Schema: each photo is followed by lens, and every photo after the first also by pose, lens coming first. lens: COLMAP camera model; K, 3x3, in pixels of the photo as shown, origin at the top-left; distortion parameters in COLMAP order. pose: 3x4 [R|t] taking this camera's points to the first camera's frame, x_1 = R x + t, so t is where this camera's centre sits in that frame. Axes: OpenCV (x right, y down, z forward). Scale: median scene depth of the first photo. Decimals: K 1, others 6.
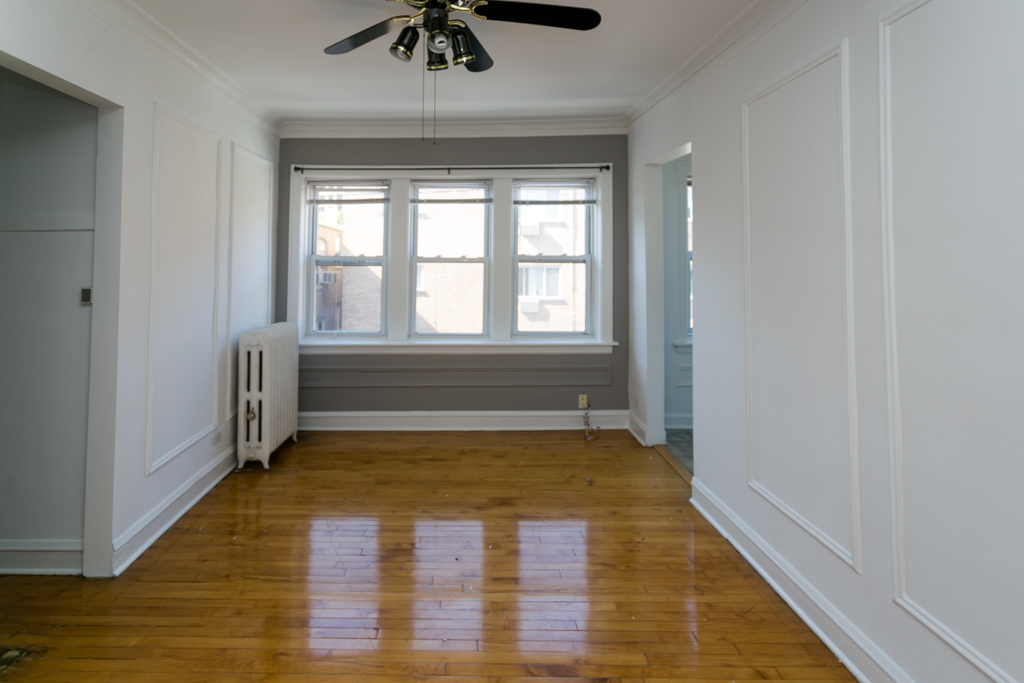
lens RADIAL K [[576.2, 0, 496.1], [0, 576.2, 242.8], [0, 0, 1]] dist [0.000838, 0.001034]
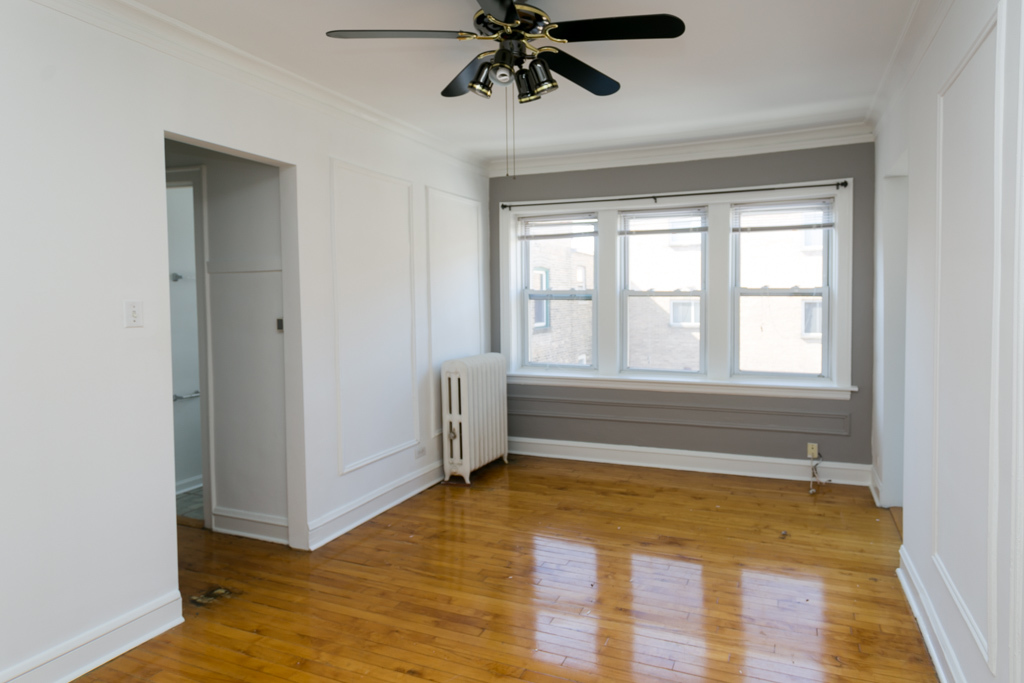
lens RADIAL K [[613.4, 0, 608.1], [0, 613.4, 324.7], [0, 0, 1]] dist [-0.000731, 0.000127]
pose [[0.937010, 0.012305, -0.349086, 0.214707], [0.015947, 0.996830, 0.077942, 0.000794], [0.348938, -0.078599, 0.933844, 0.016682]]
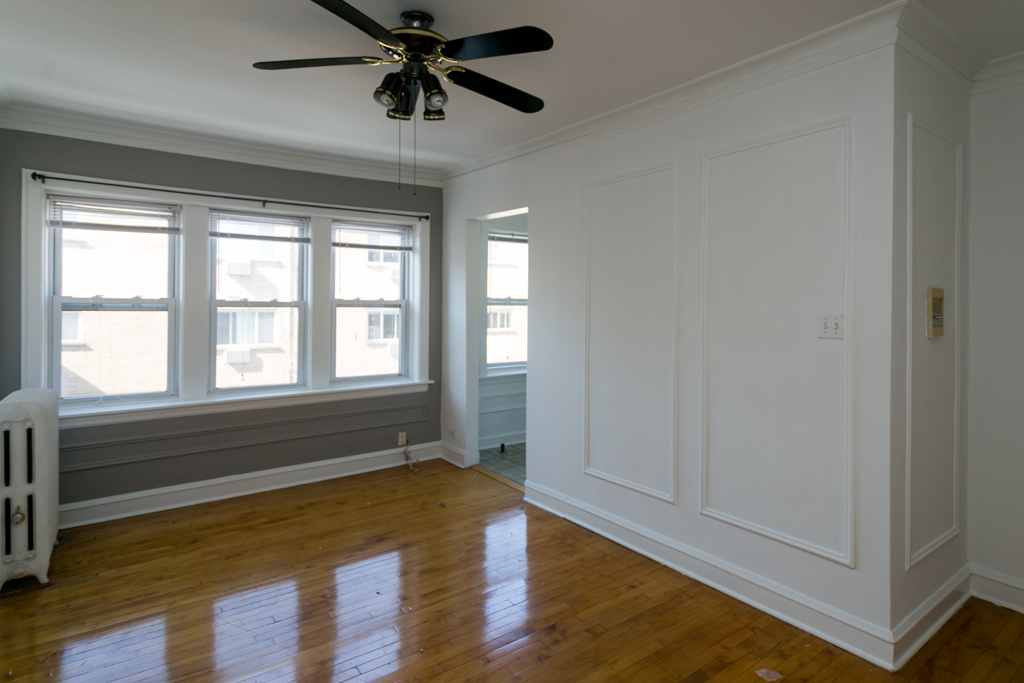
lens RADIAL K [[551.6, 0, 608.3], [0, 551.6, 322.6], [0, 0, 1]] dist [0.002699, 0.001615]
pose [[0.761262, -0.016402, 0.648237, -0.249707], [-0.024901, 0.998203, 0.054500, -0.001387], [-0.647966, -0.057631, 0.759486, 0.001794]]
